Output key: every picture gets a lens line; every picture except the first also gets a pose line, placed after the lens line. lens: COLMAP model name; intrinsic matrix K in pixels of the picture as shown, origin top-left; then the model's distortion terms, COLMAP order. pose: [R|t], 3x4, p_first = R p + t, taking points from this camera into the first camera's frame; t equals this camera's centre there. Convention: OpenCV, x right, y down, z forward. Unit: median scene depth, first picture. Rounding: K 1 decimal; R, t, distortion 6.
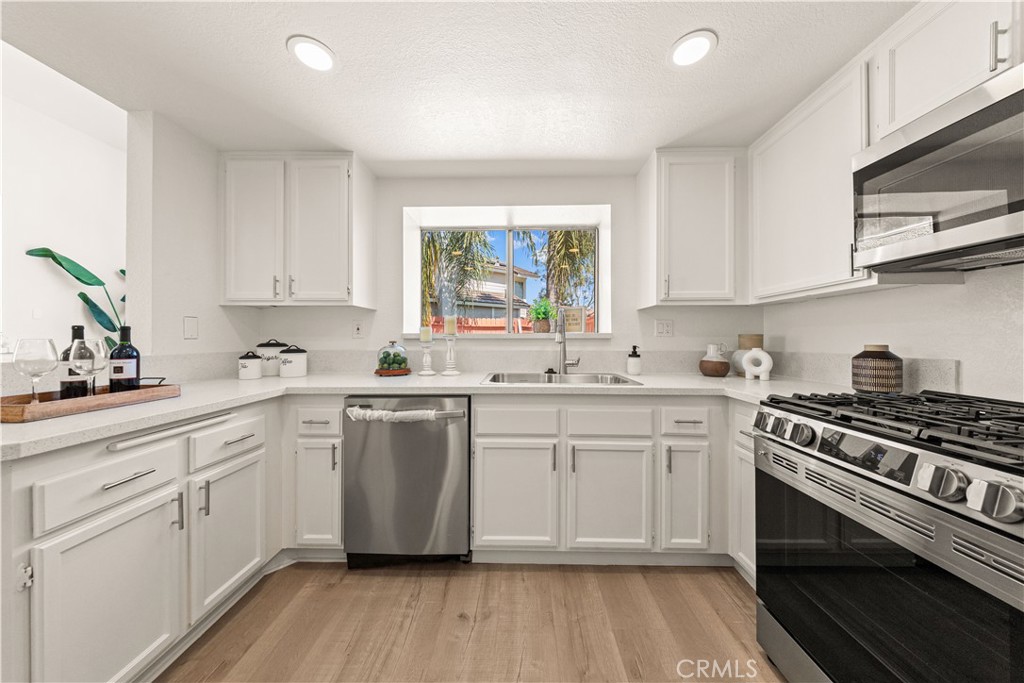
lens RADIAL K [[328.1, 0, 514.4], [0, 328.1, 338.3], [0, 0, 1]] dist [-0.000384, -0.000243]
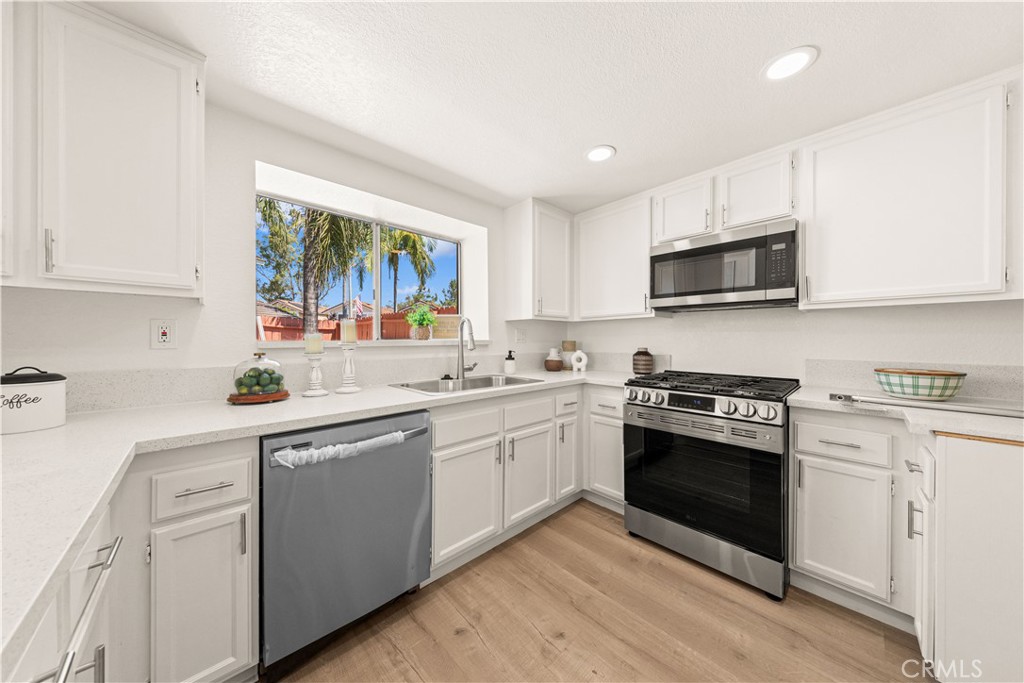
lens RADIAL K [[328.1, 0, 514.4], [0, 328.1, 338.3], [0, 0, 1]] dist [-0.000384, -0.000243]
pose [[0.717340, -0.000035, 0.696723, -0.614424], [0.001208, 0.999999, -0.001194, -0.027771], [-0.696722, 0.001698, 0.717339, 0.149056]]
